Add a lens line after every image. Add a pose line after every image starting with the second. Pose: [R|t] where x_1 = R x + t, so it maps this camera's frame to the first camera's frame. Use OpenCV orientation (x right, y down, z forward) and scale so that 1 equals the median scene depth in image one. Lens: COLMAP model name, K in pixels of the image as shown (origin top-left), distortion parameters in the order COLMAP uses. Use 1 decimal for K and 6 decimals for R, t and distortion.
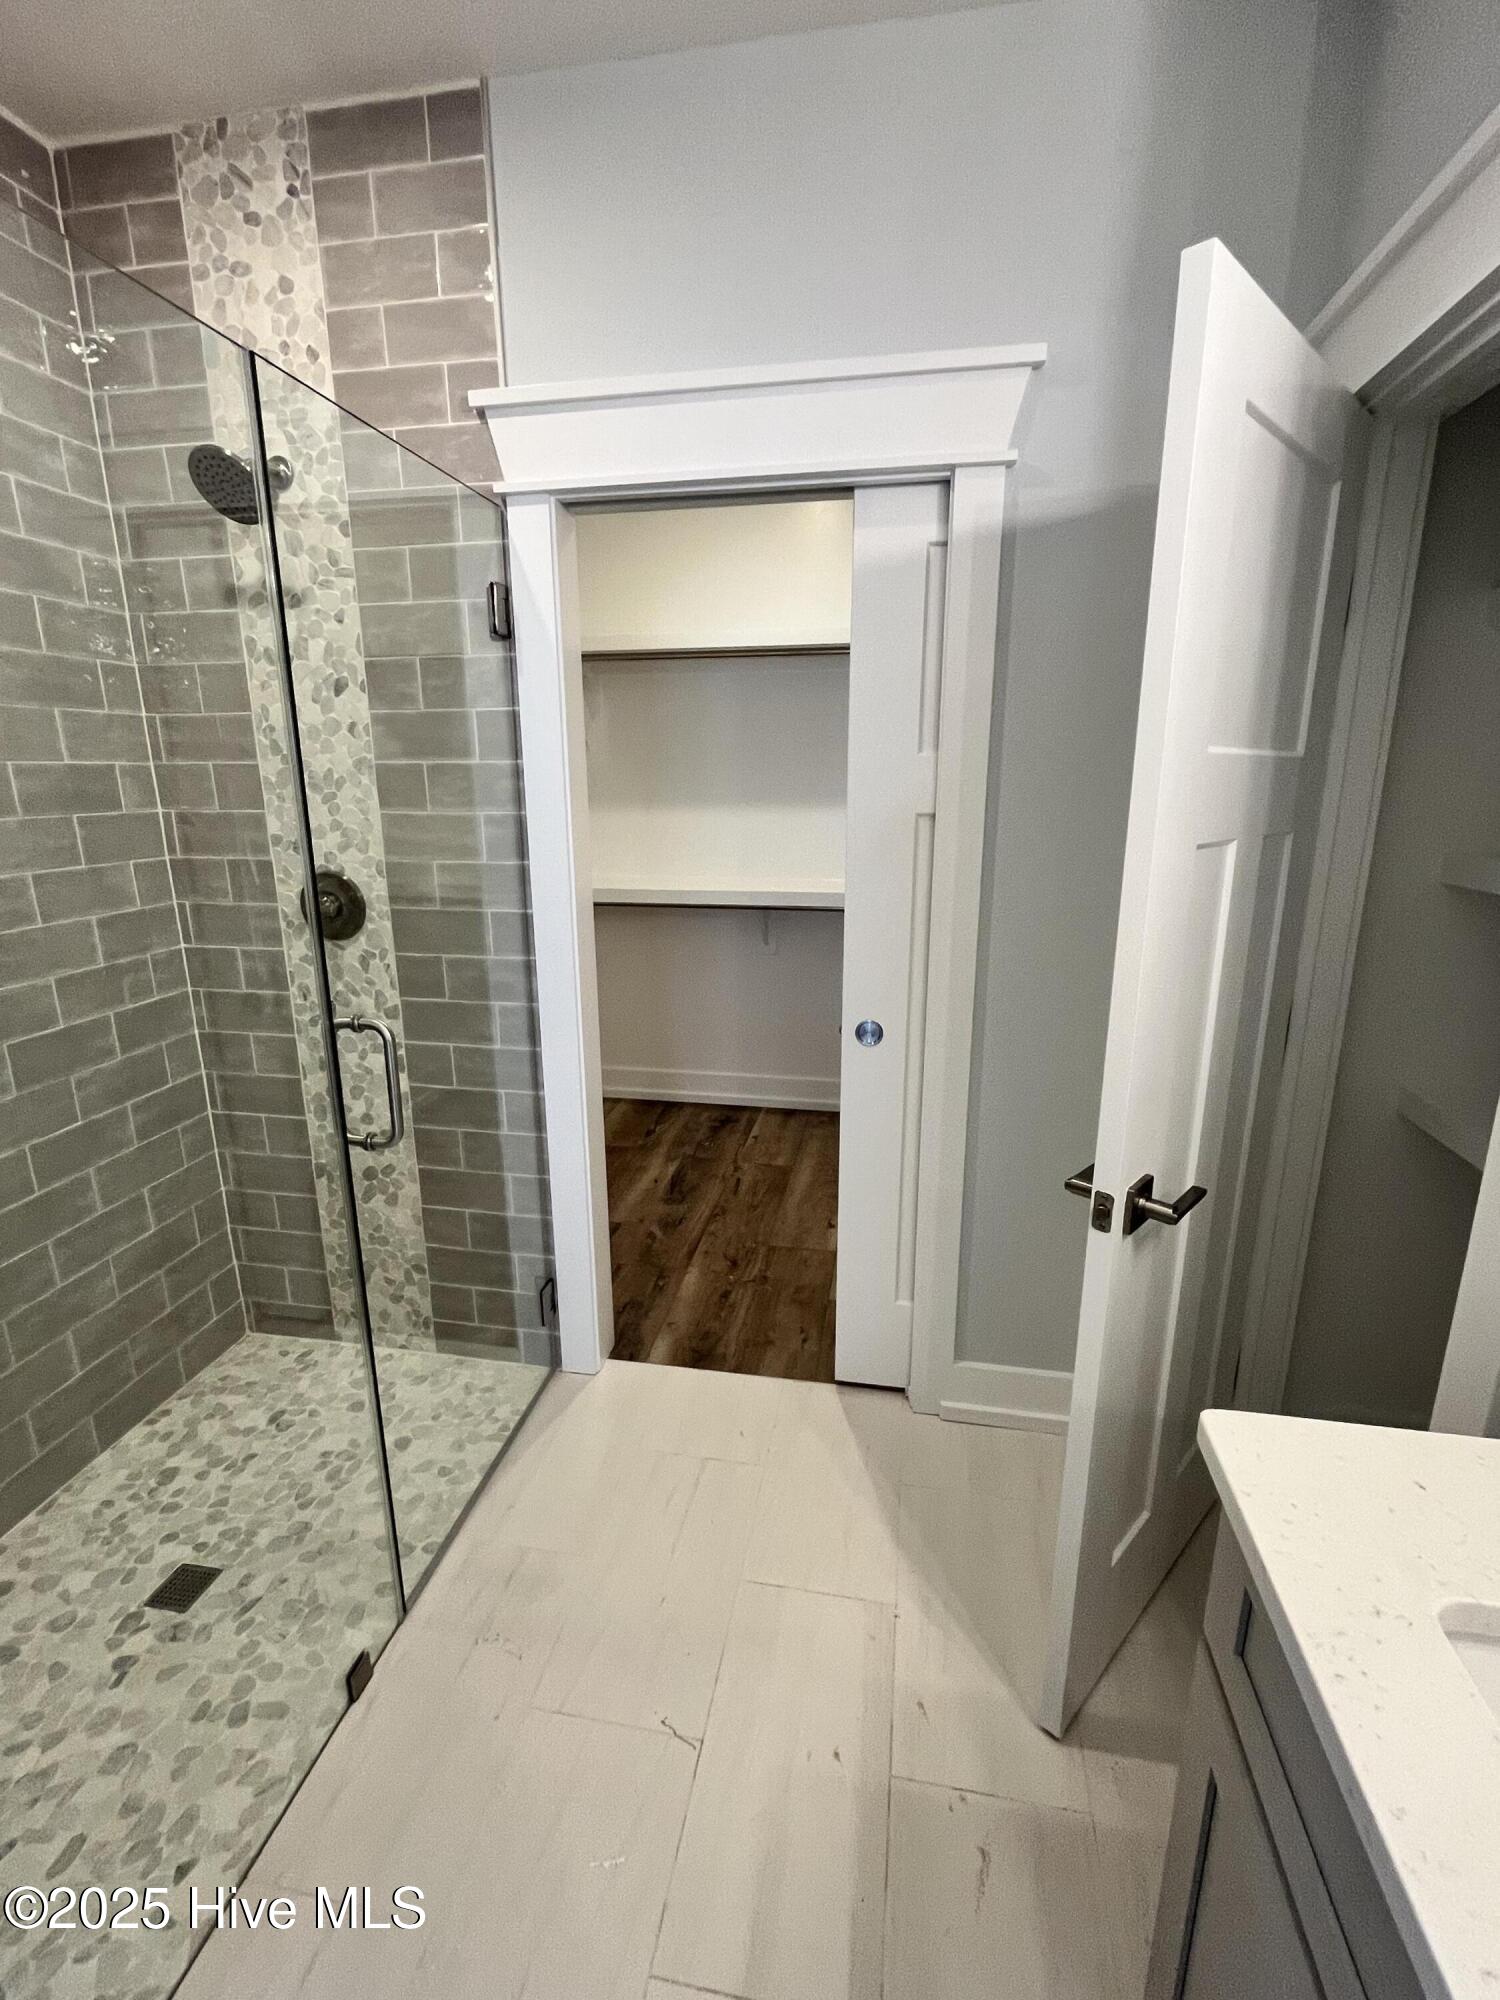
lens RADIAL K [[901.1, 0, 750.8], [0, 901.1, 995.3], [0, 0, 1]] dist [-0.002958, 0.000942]
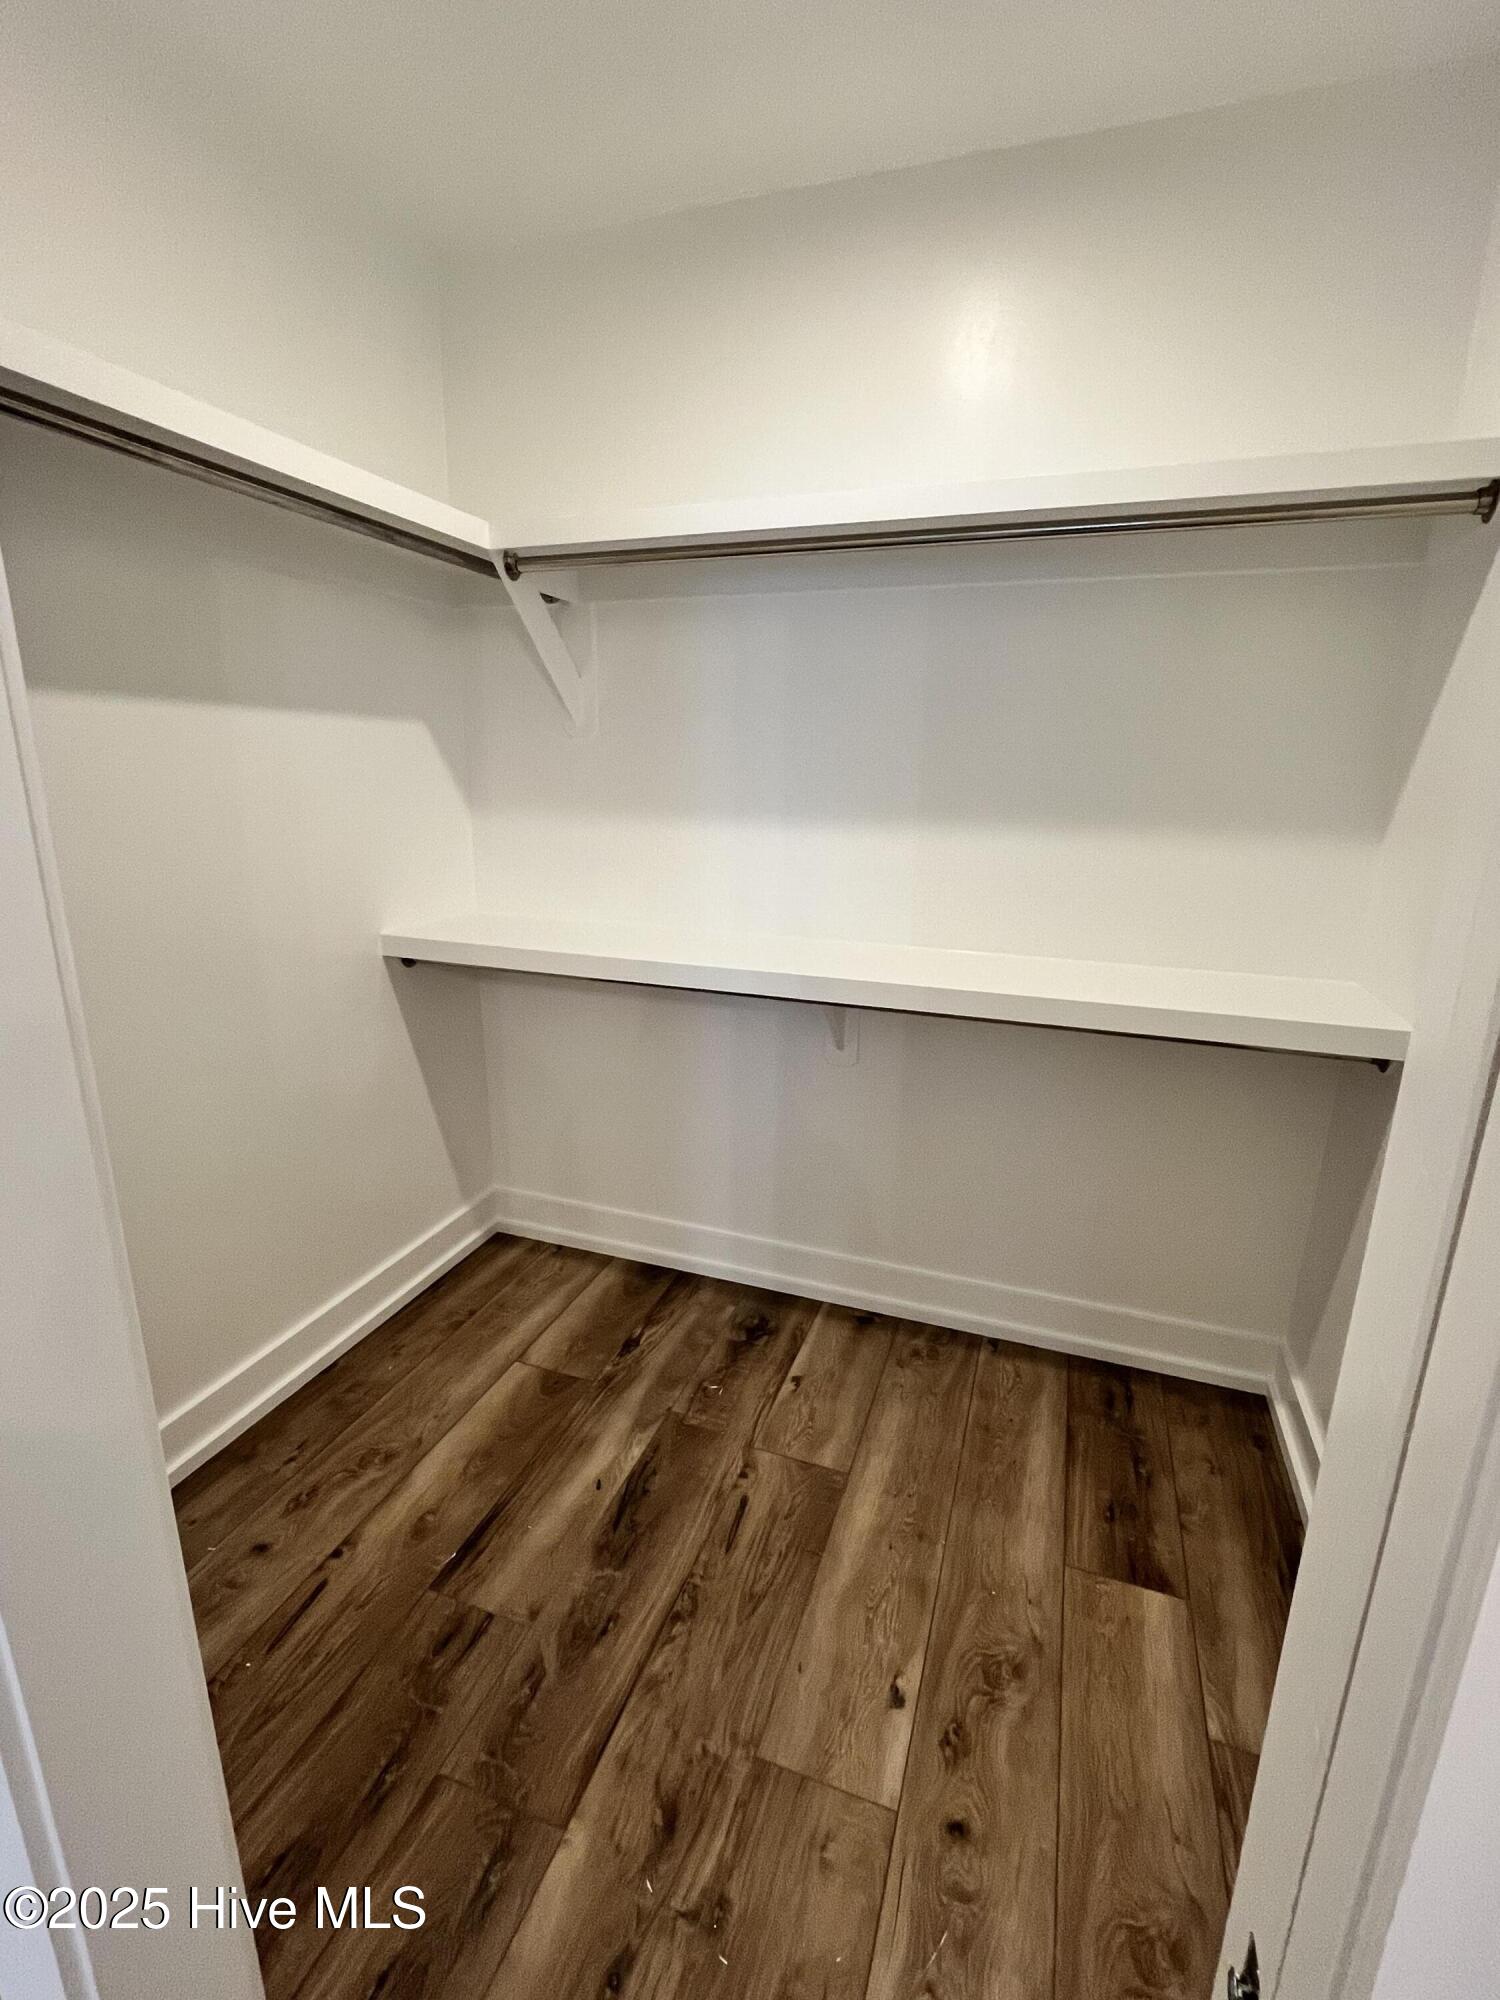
lens RADIAL K [[901.1, 0, 750.8], [0, 901.1, 995.3], [0, 0, 1]] dist [-0.002958, 0.000942]
pose [[0.986456, 0.059217, -0.152965, 0.090019], [-0.058605, 0.998245, 0.008514, -0.175183], [0.153200, 0.000566, 0.988195, 0.727093]]
